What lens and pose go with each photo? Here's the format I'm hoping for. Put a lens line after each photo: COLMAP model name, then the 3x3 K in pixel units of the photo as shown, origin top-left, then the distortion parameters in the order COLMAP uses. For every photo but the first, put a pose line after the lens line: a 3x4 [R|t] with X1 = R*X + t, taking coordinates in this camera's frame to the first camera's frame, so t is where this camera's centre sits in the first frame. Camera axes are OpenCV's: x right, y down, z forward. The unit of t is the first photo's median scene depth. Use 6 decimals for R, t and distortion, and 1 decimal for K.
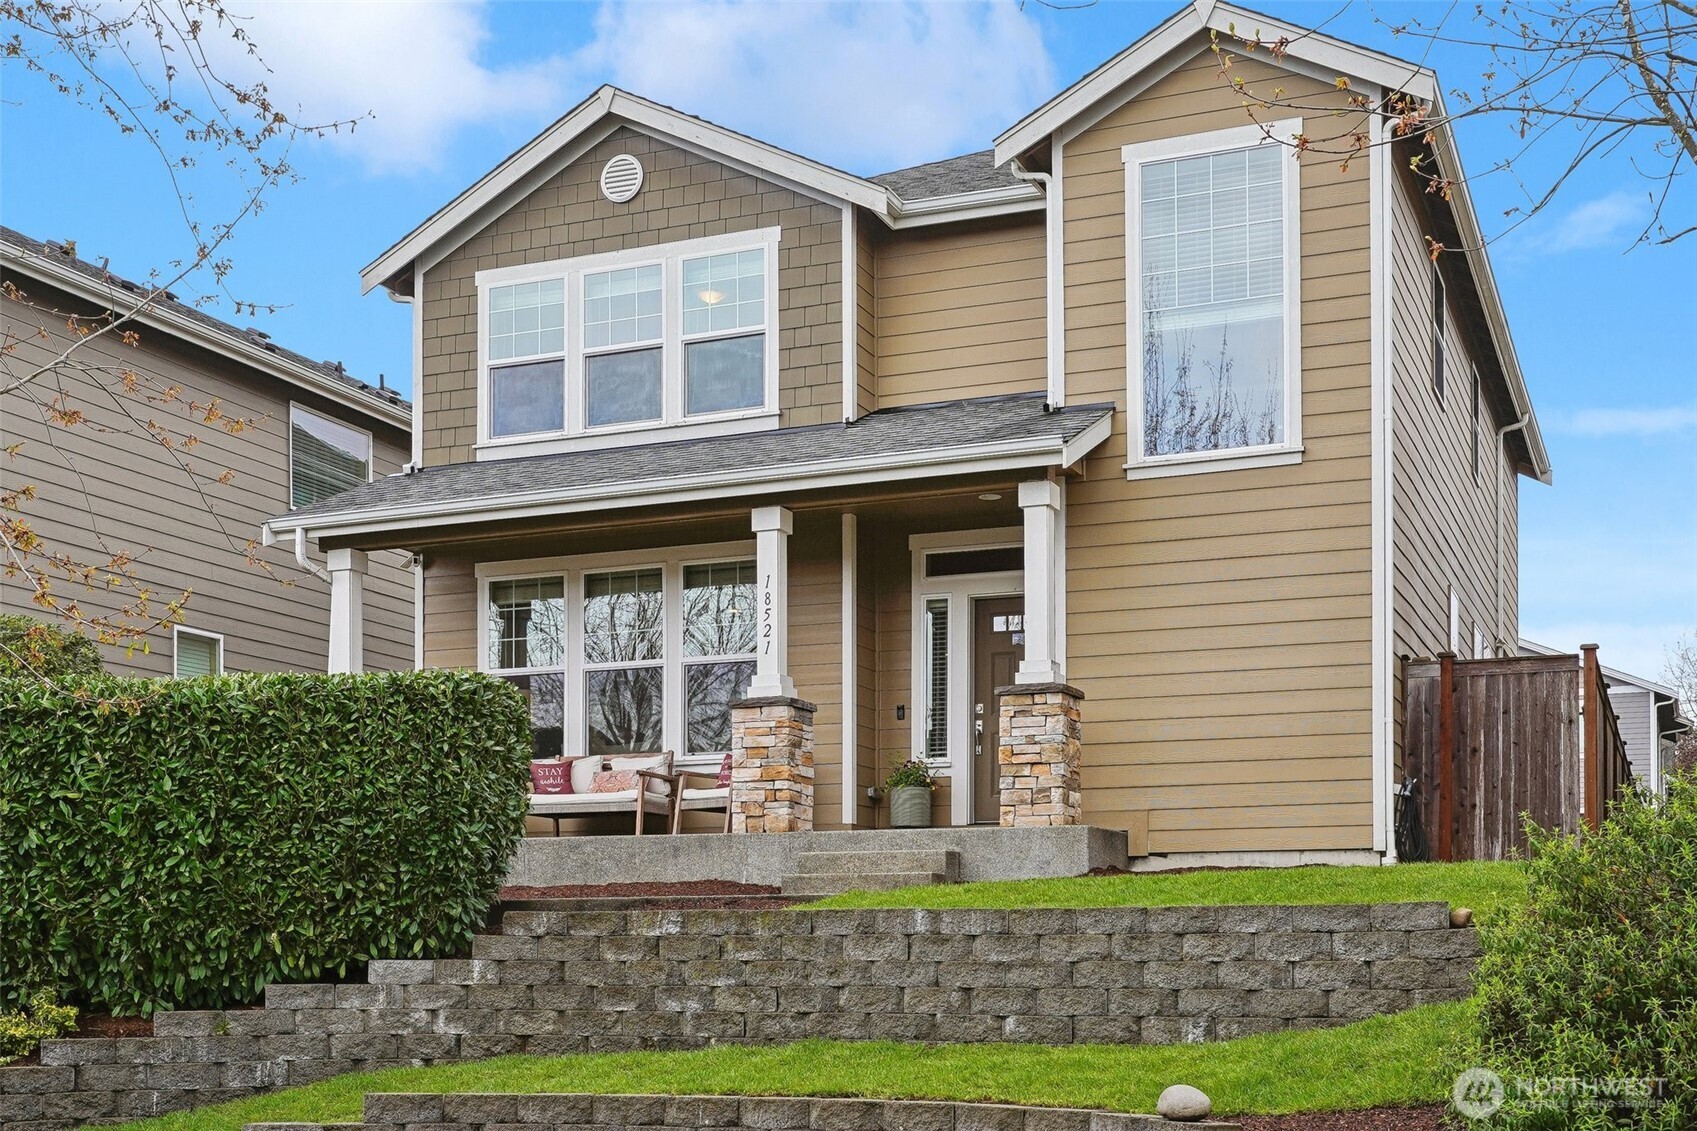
lens RADIAL K [[2063.2, 0, 848.5], [0, 2063.2, 565.5], [0, 0, 1]] dist [-0.000836, -0.000162]
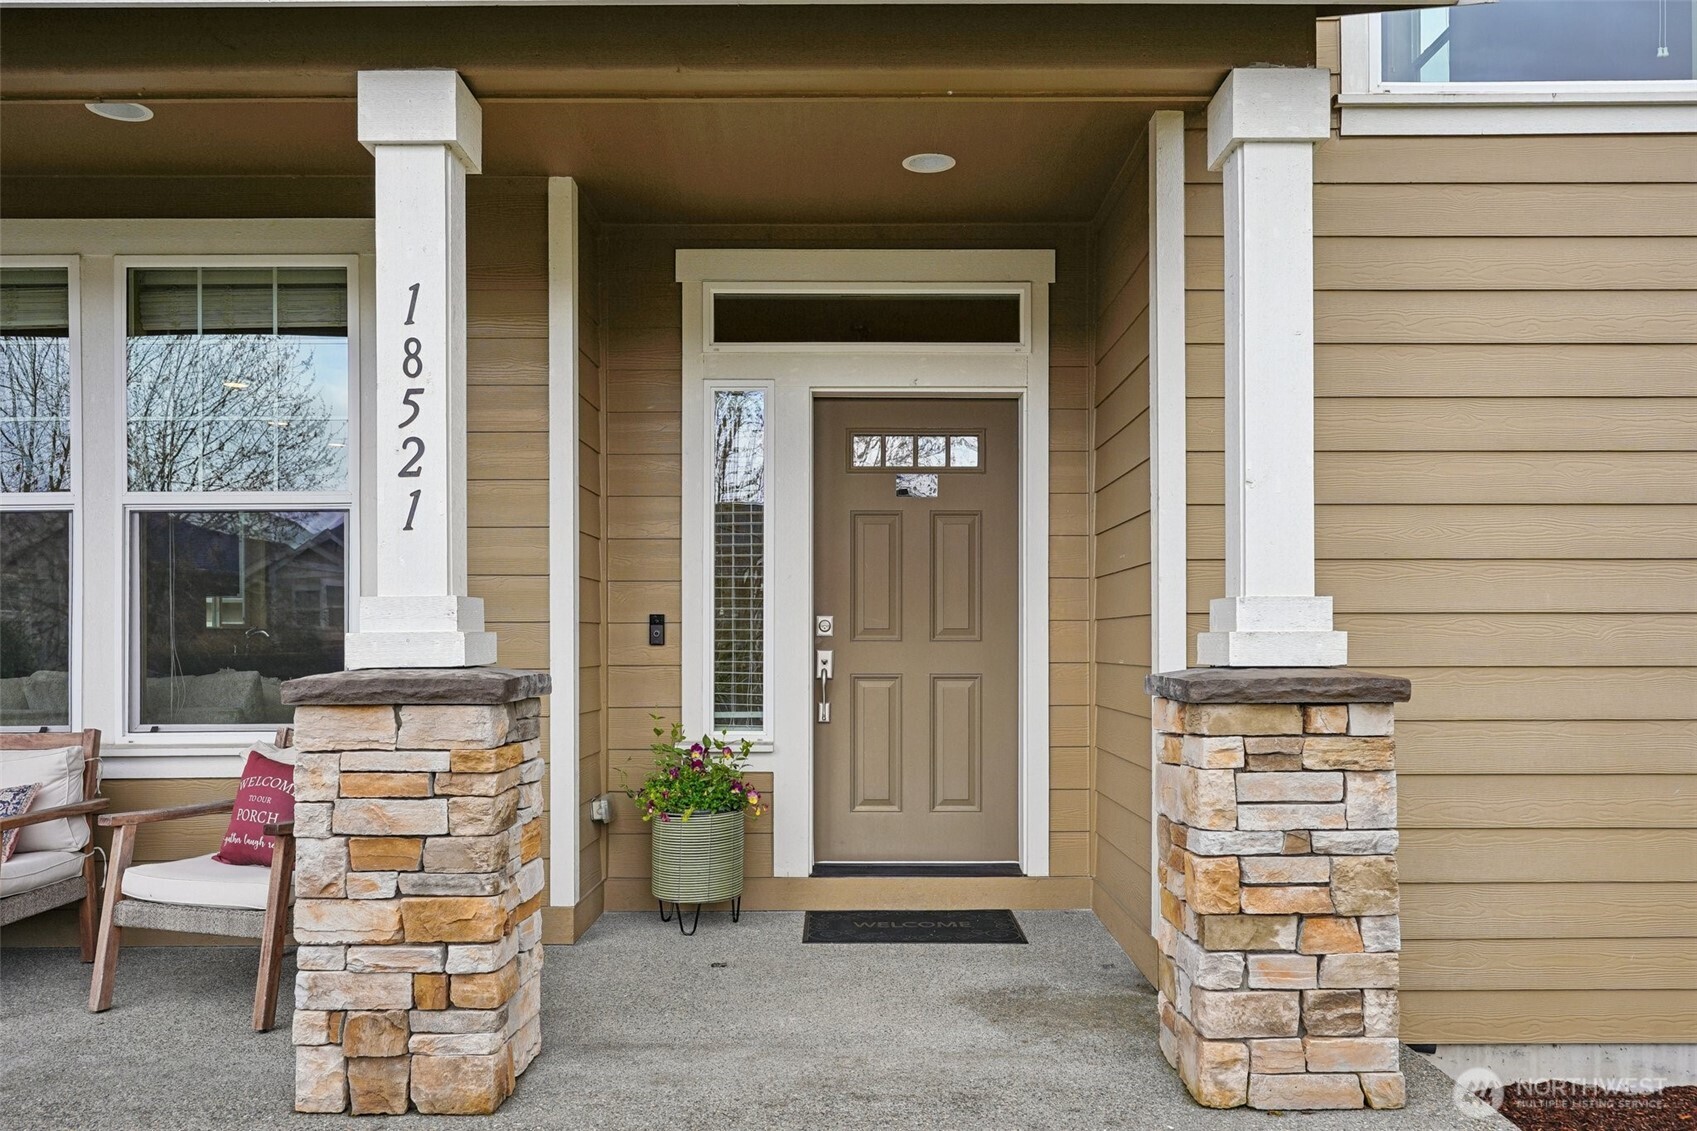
lens RADIAL K [[1287.7, 0, 849.9], [0, 1287.7, 581.9], [0, 0, 1]] dist [0.003506, 0.000997]
pose [[0.915569, 0.009462, 0.402049, -0.058107], [-0.071795, 0.987509, 0.140256, 0.017900], [-0.395700, -0.157279, 0.904812, 0.796707]]
